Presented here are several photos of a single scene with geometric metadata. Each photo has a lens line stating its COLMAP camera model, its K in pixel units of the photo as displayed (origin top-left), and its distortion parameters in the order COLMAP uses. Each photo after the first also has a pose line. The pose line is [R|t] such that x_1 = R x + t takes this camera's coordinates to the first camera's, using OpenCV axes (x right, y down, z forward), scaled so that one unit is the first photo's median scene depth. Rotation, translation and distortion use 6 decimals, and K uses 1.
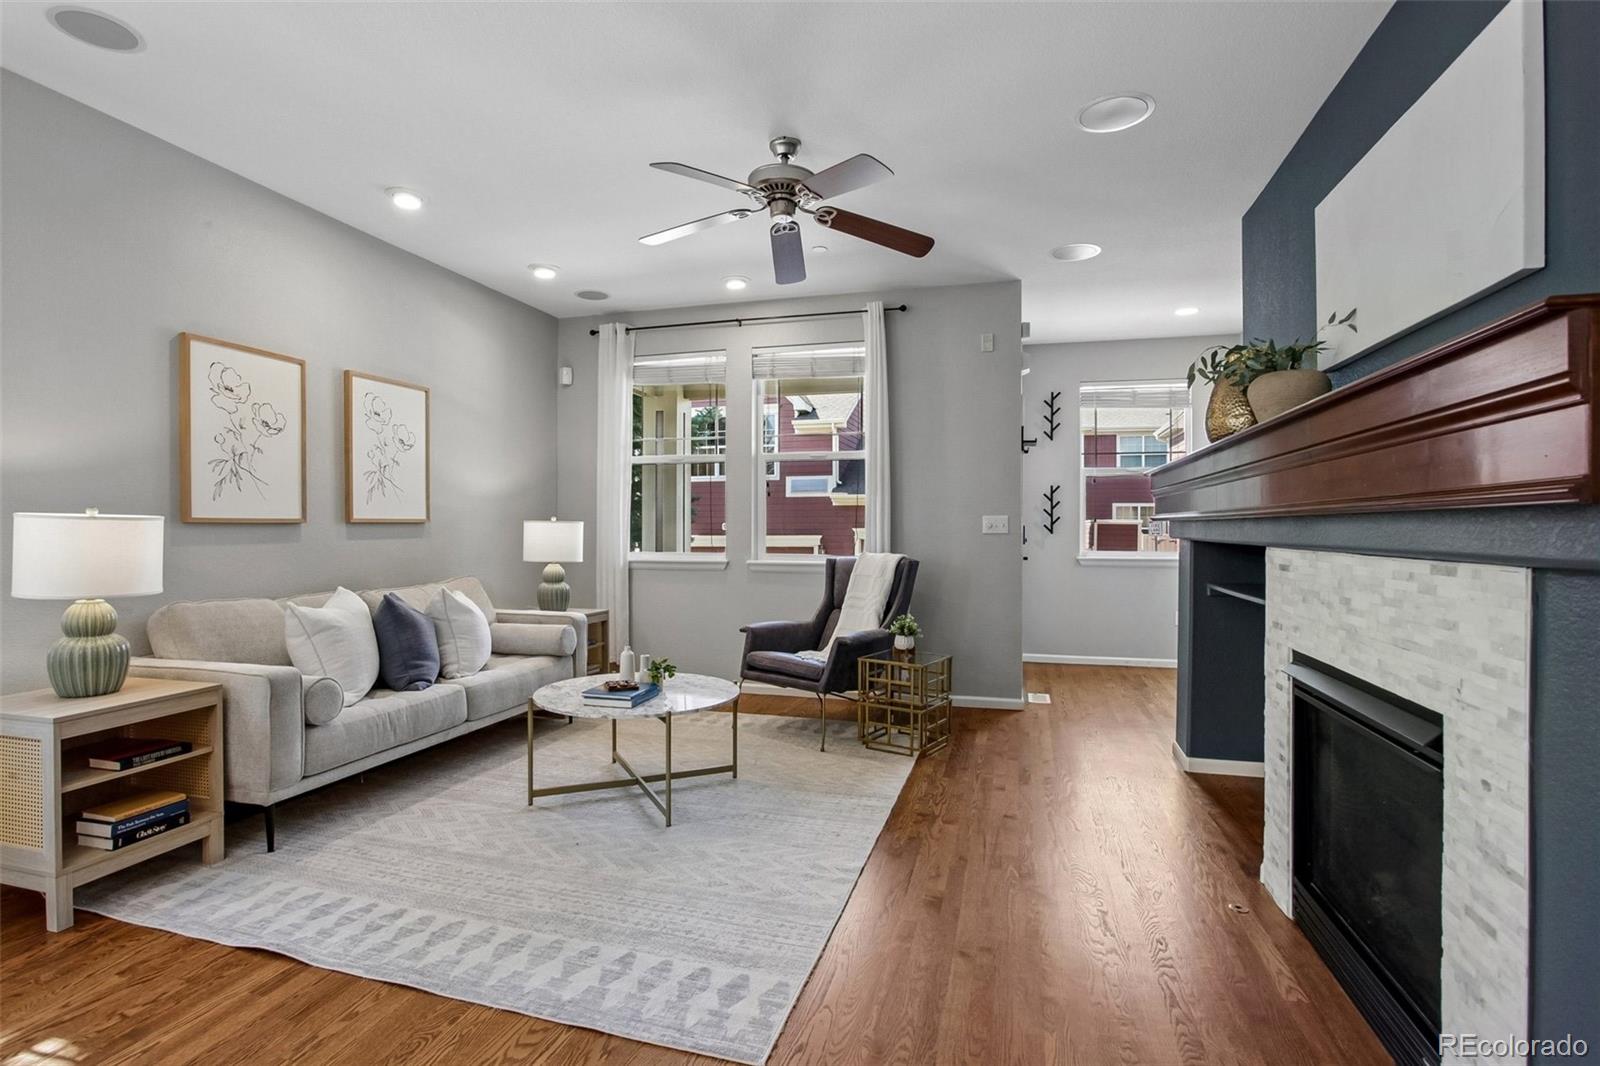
lens RADIAL K [[797.6, 0, 762.2], [0, 797.6, 522.8], [0, 0, 1]] dist [-0.027473, 0.016929]
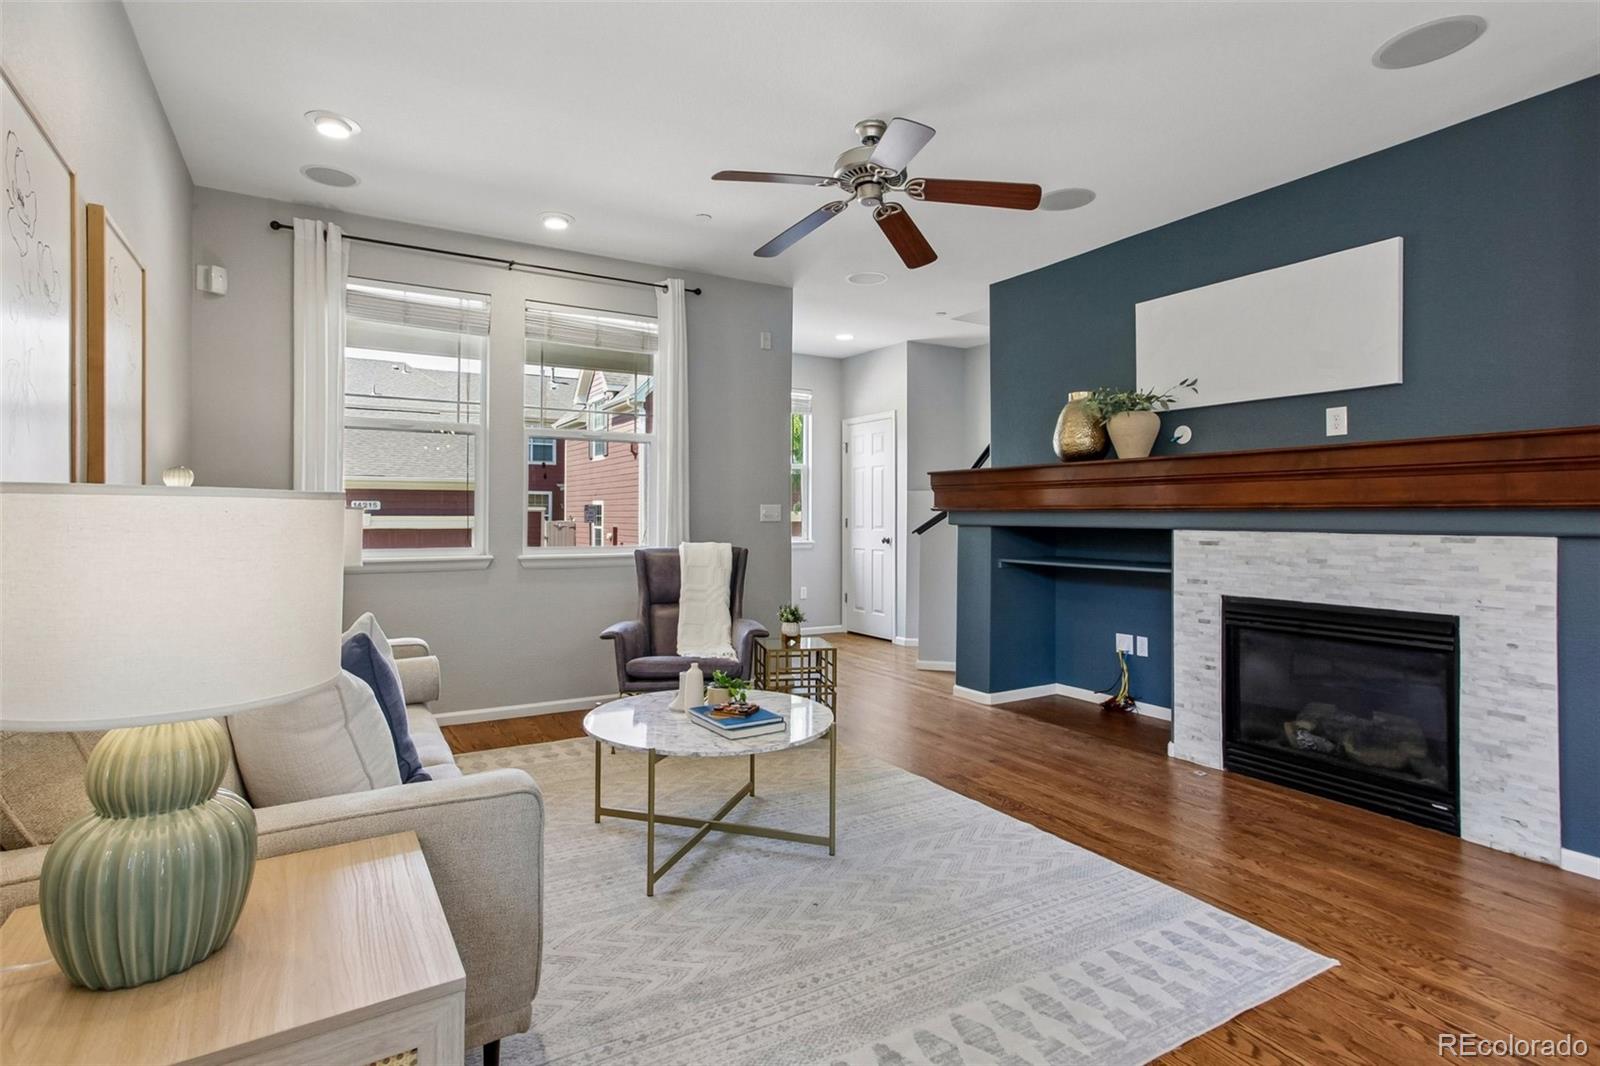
lens RADIAL K [[797.6, 0, 776.7], [0, 797.6, 520.5], [0, 0, 1]] dist [-0.027473, 0.016929]
pose [[0.673644, -0.005402, 0.739036, -0.742967], [-0.004656, 0.999922, 0.011553, -0.000611], [-0.739041, -0.011223, 0.673567, 0.415610]]
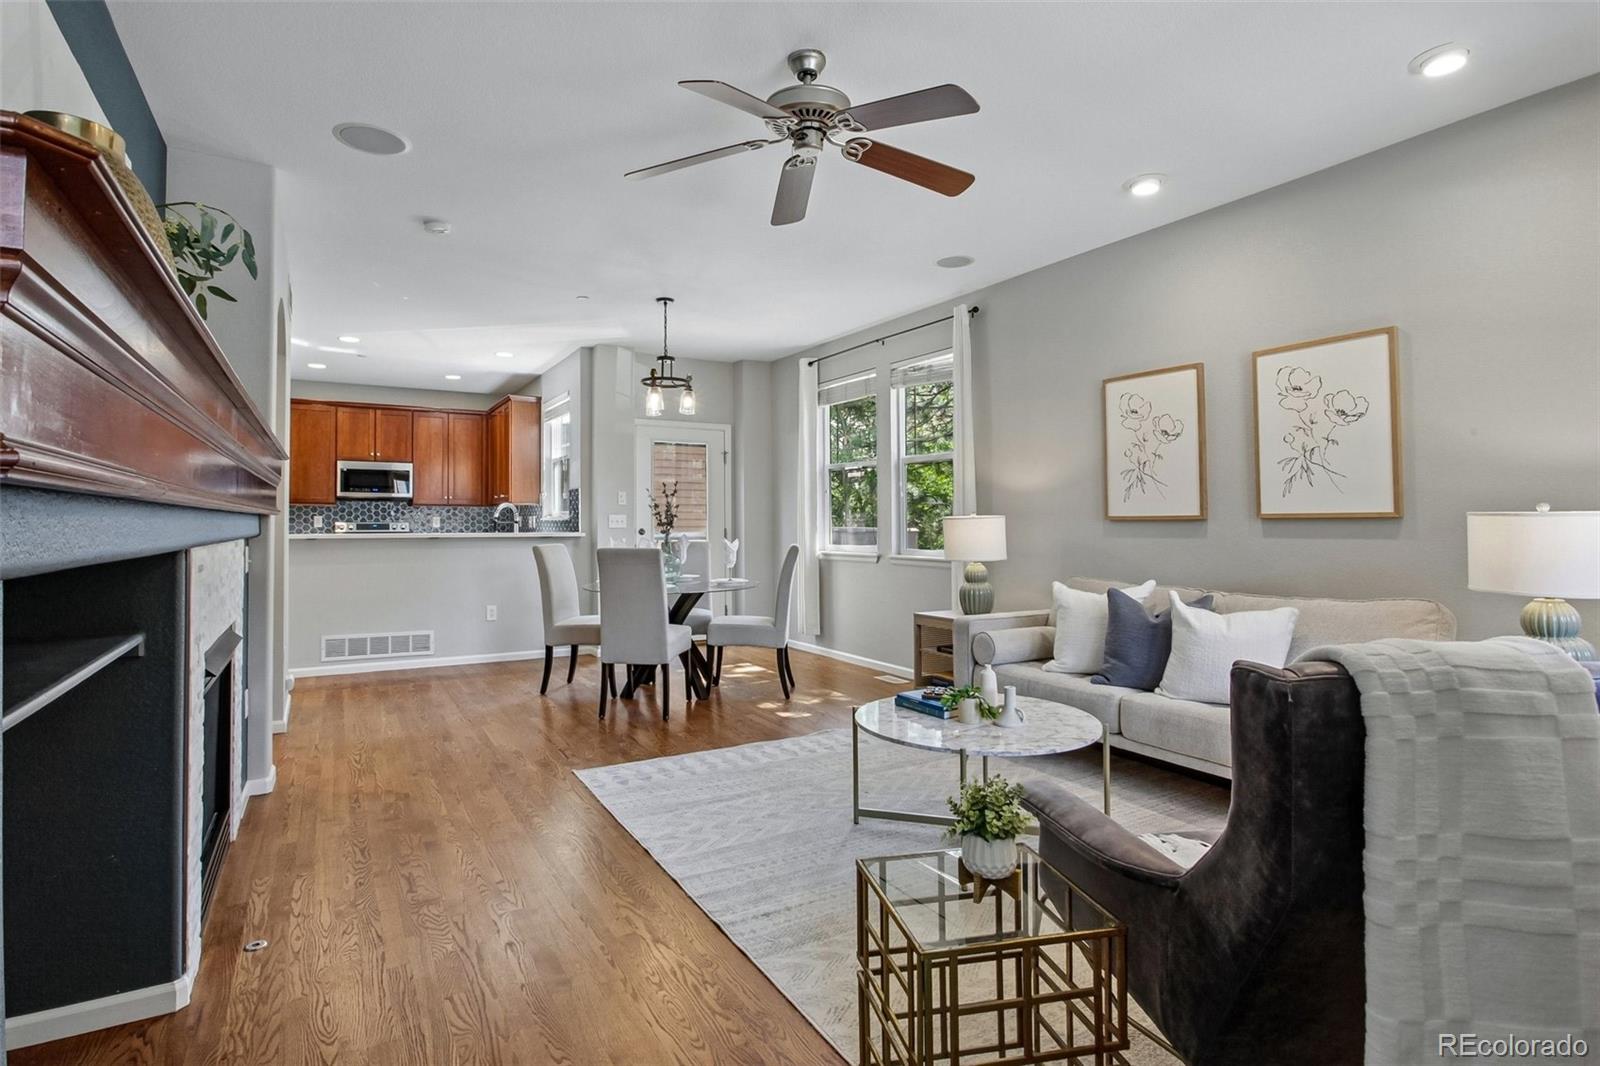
lens RADIAL K [[797.6, 0, 802.2], [0, 797.6, 516.1], [0, 0, 1]] dist [-0.027473, 0.016929]
pose [[-0.658532, -0.007499, -0.752516, 0.619819], [0.002488, 0.999923, -0.012142, 0.008009], [0.752549, -0.009868, -0.658462, 1.470770]]
